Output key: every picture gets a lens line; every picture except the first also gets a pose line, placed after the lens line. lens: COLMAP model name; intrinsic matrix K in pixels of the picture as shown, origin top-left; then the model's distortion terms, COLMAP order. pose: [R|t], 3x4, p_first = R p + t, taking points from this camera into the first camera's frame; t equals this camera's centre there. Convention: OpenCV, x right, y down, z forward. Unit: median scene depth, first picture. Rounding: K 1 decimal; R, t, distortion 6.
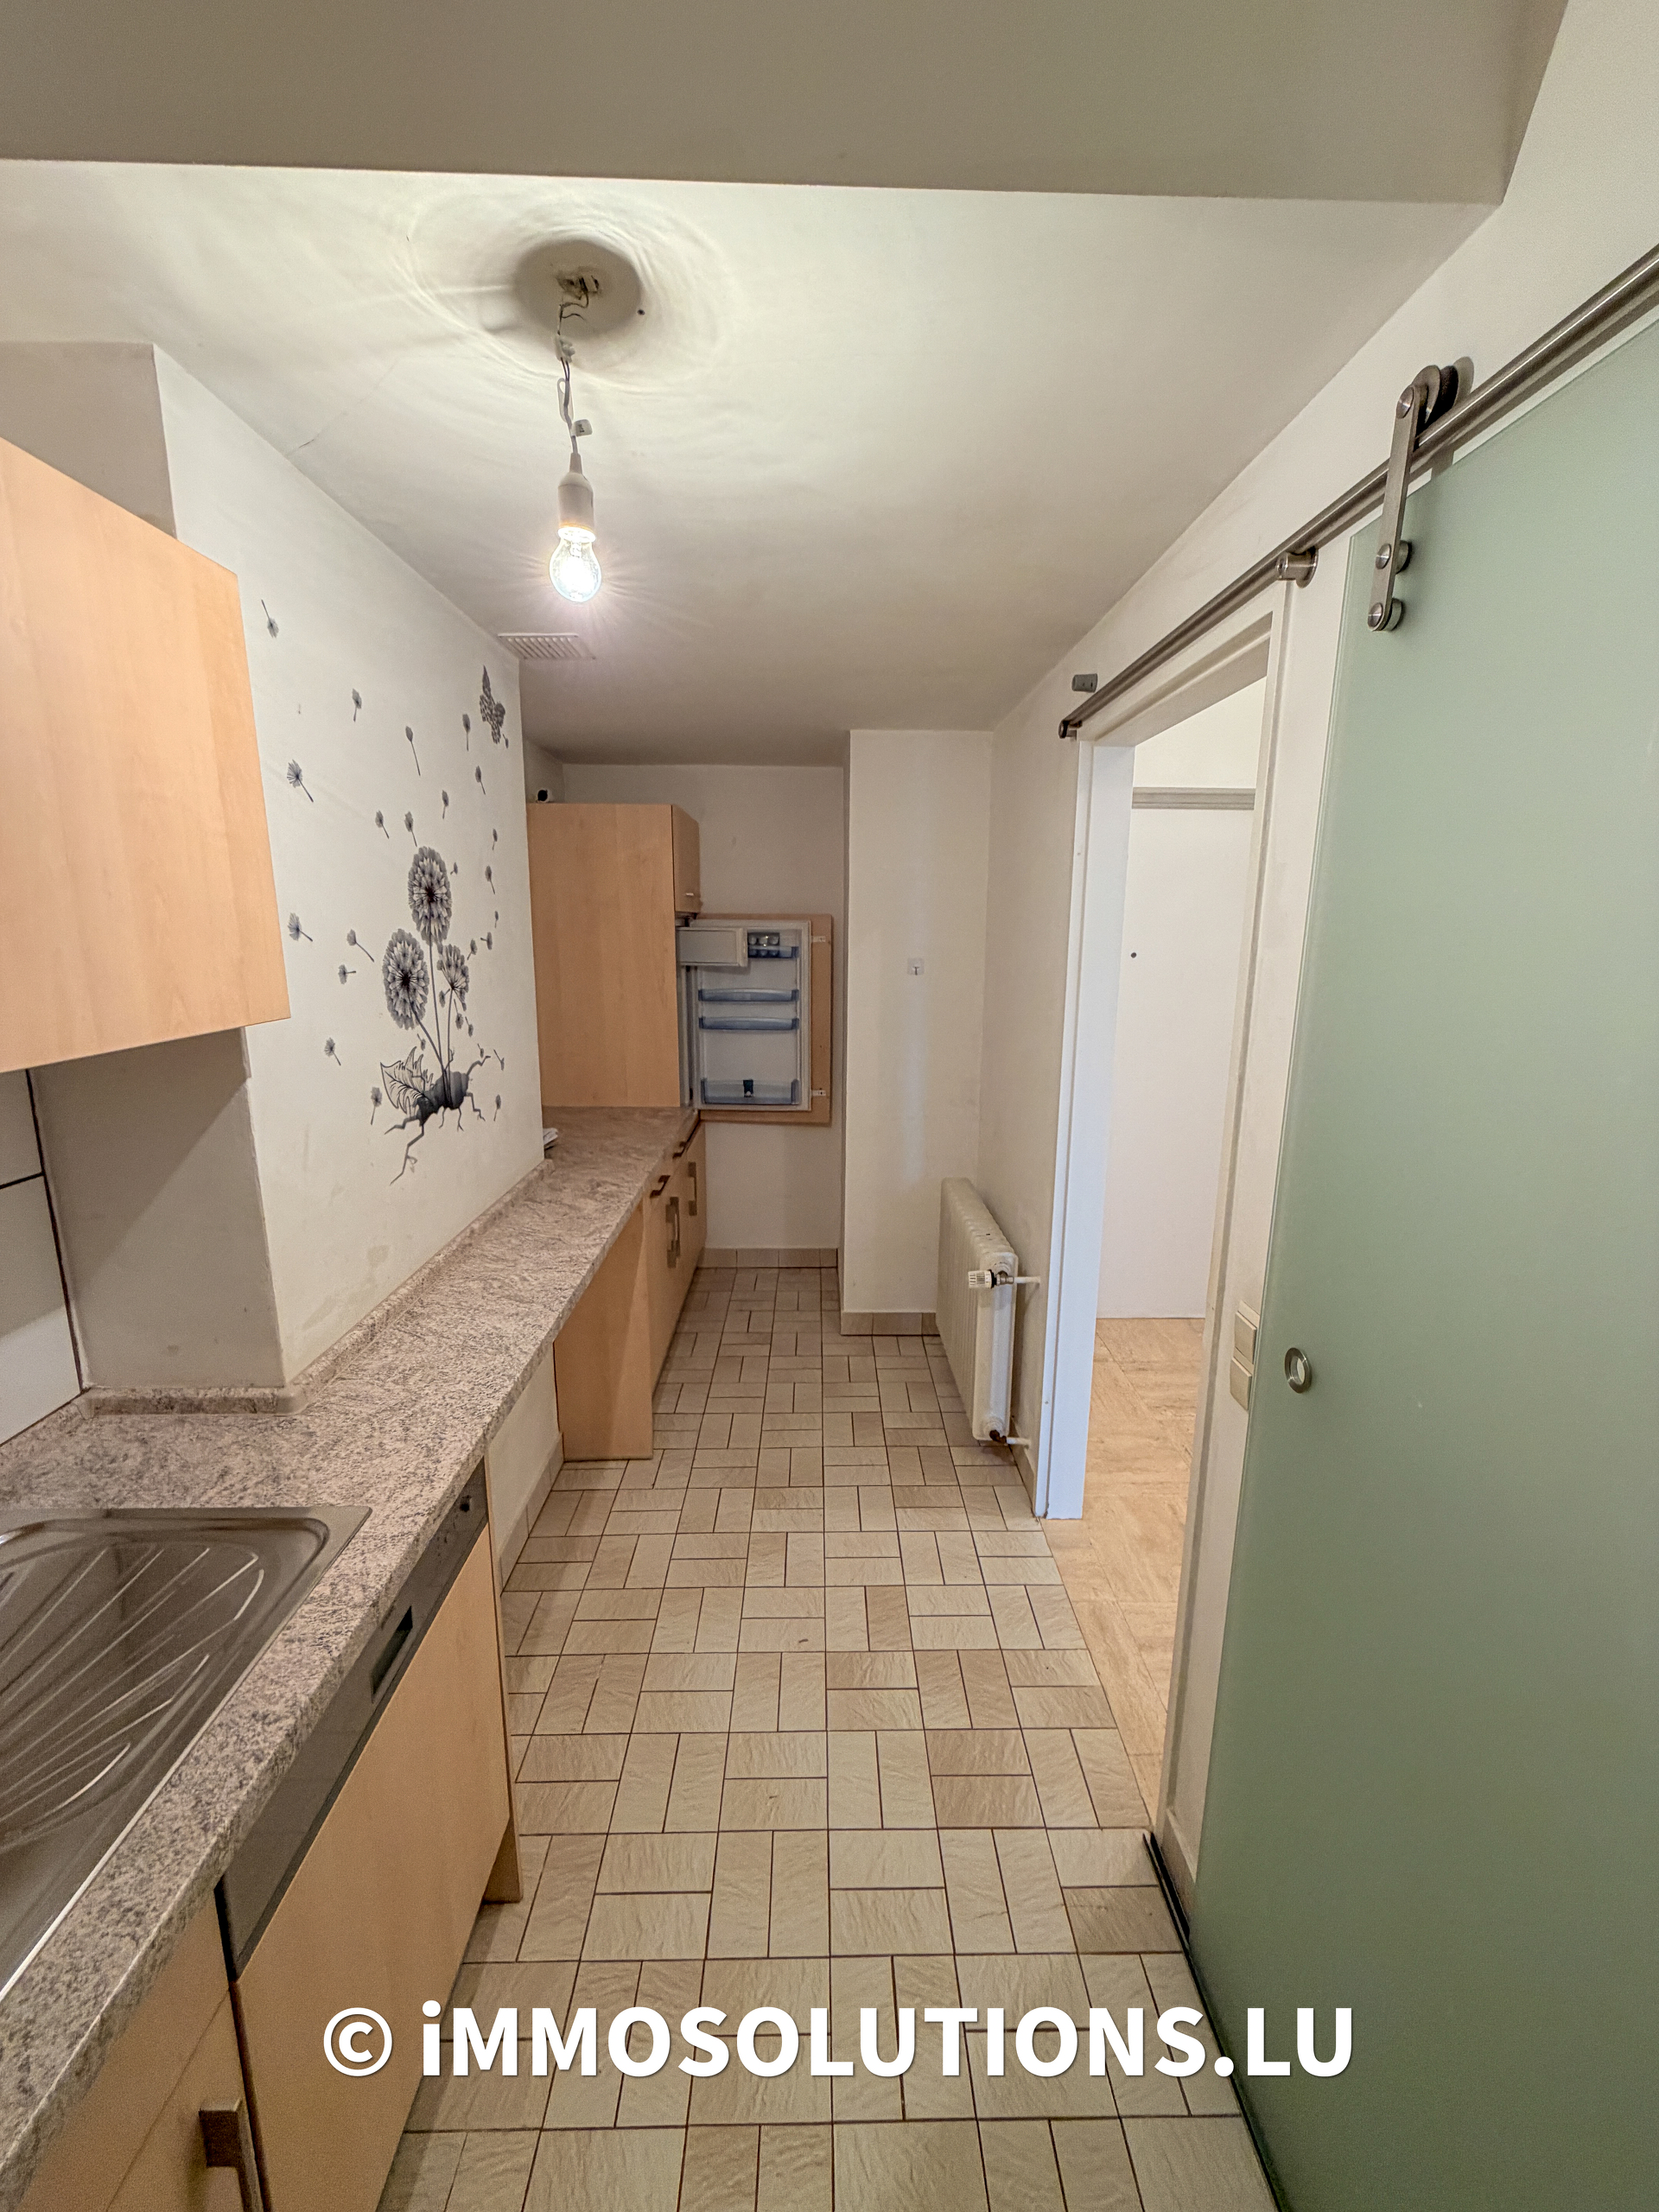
lens RADIAL K [[887.1, 0, 829.7], [0, 887.1, 1098.6], [0, 0, 1]] dist [0.001120, -0.000115]
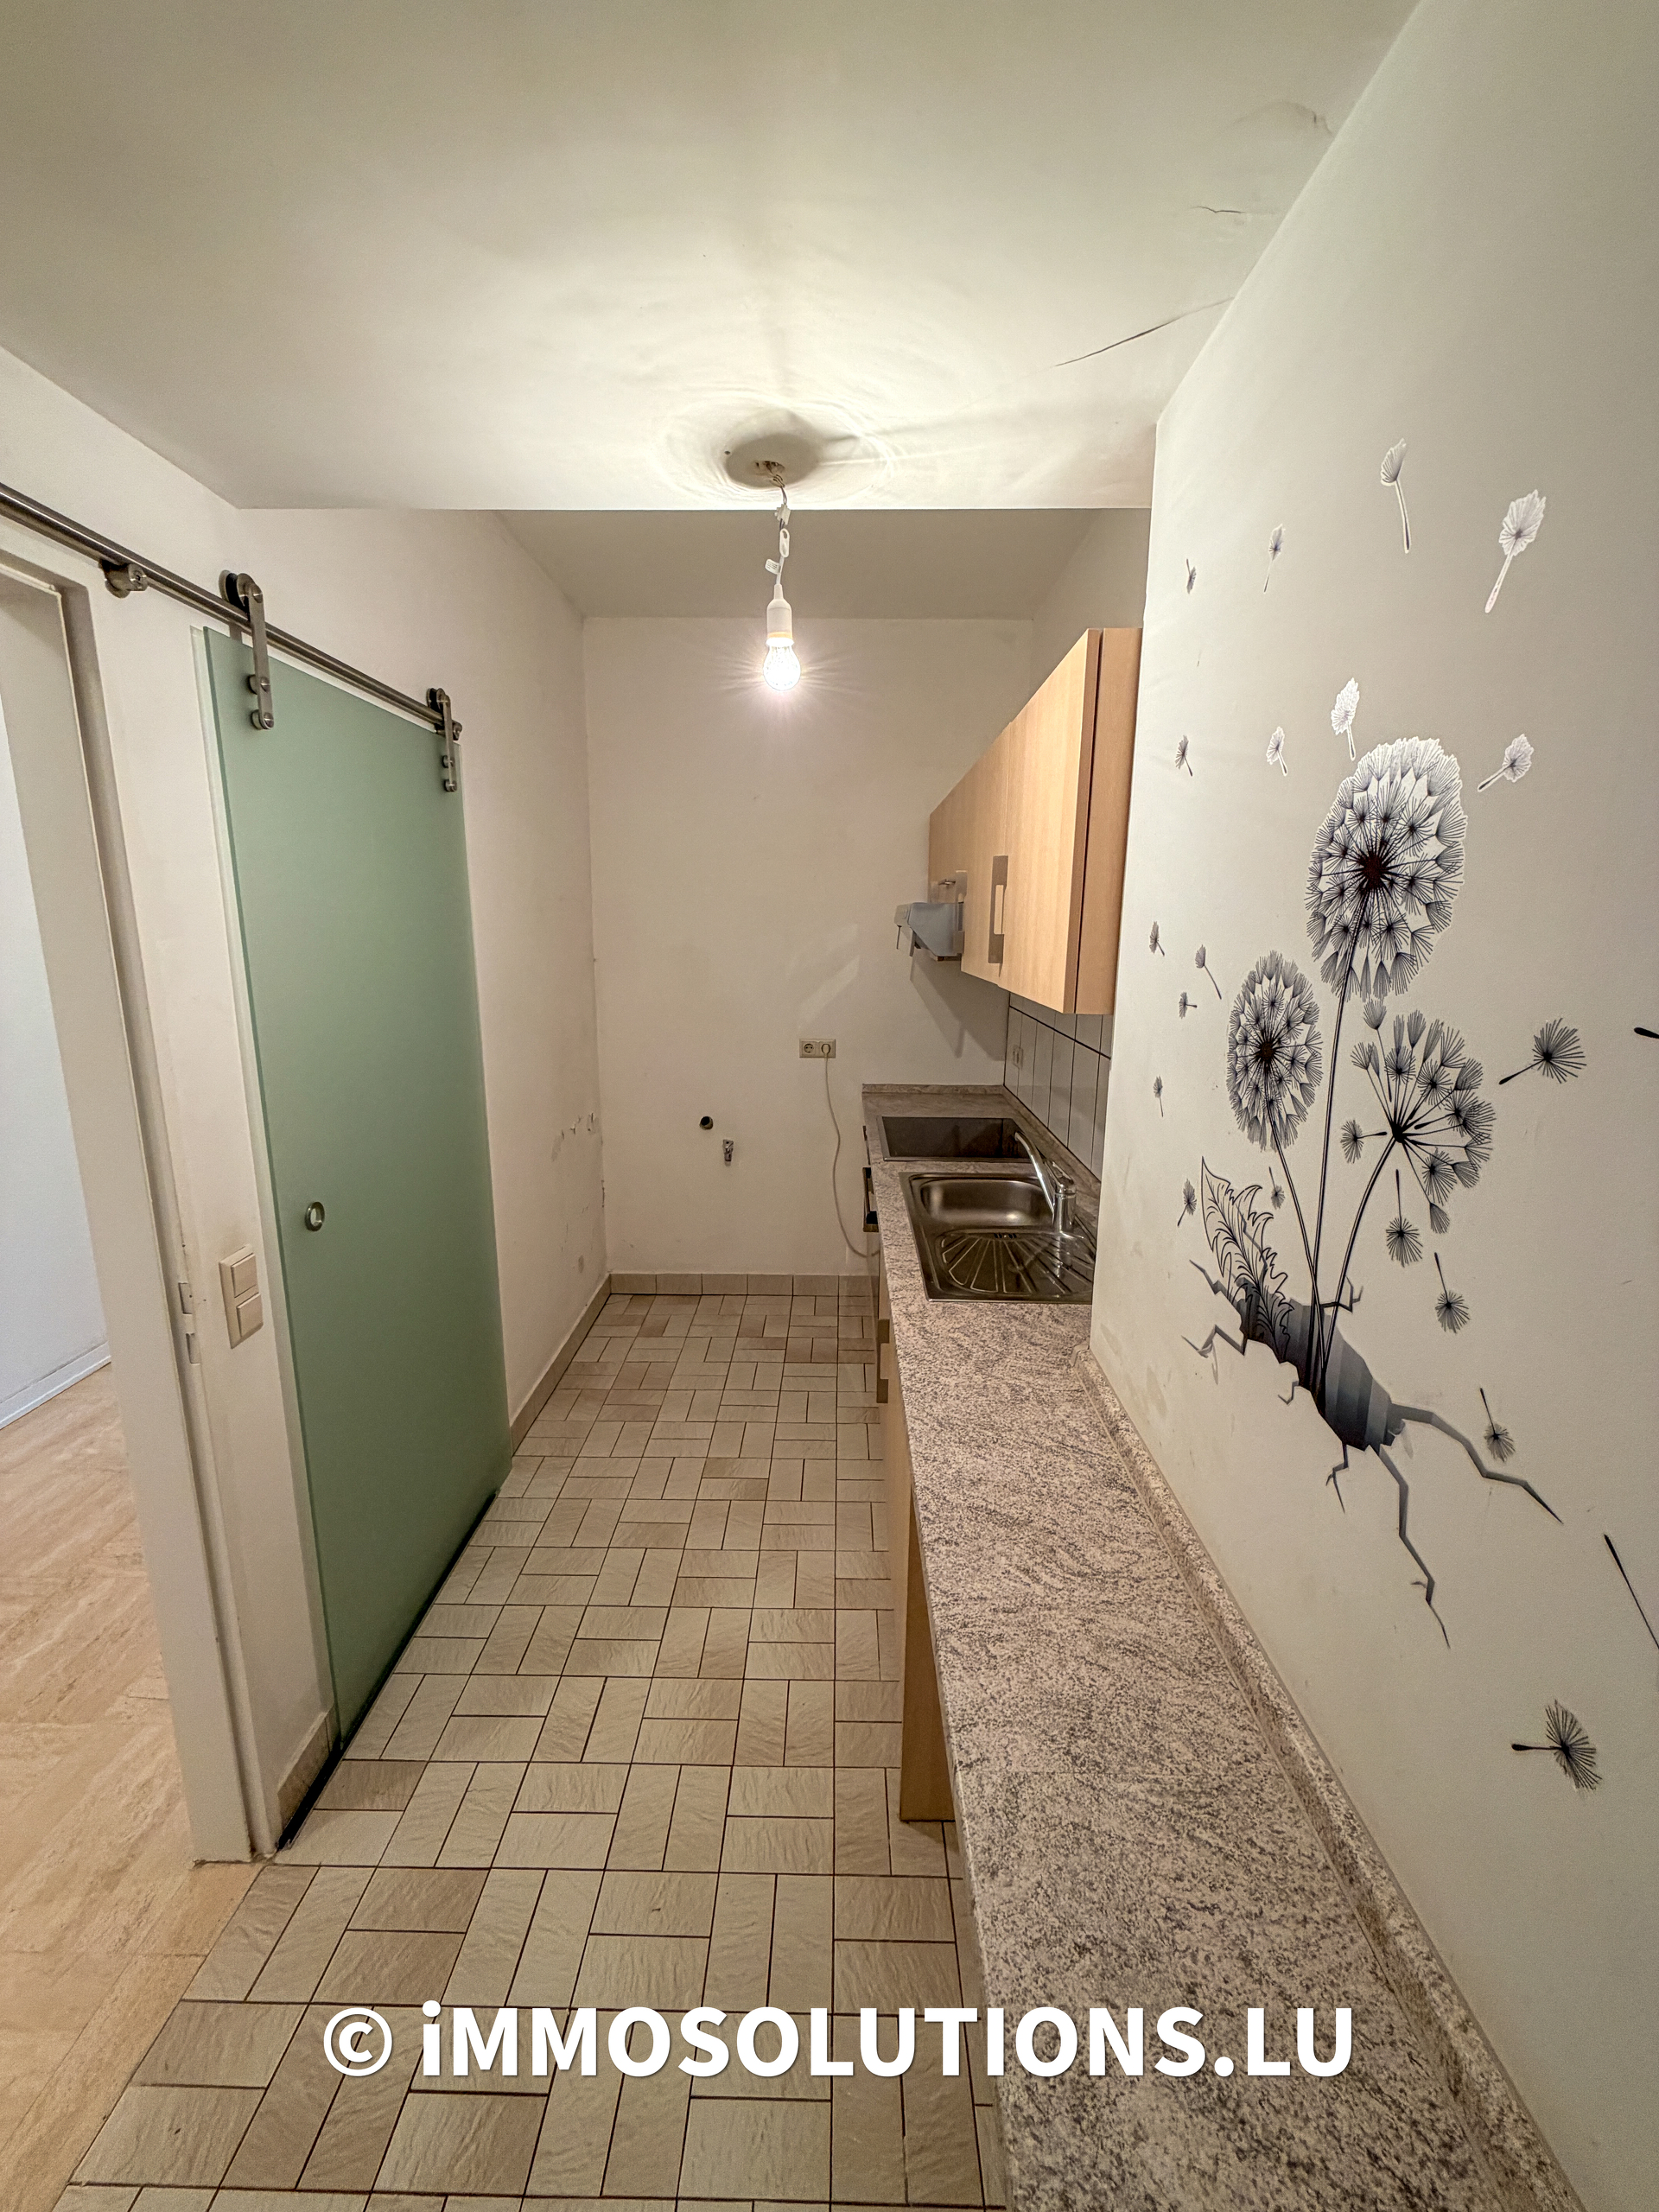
lens RADIAL K [[881.9, 0, 830.0], [0, 881.9, 1101.5], [0, 0, 1]] dist [-0.000501, -0.000053]
pose [[-0.999500, -0.021302, 0.023355, -0.236829], [-0.010413, 0.919476, 0.393008, -0.299139], [-0.029846, 0.392568, -0.919238, 1.462634]]
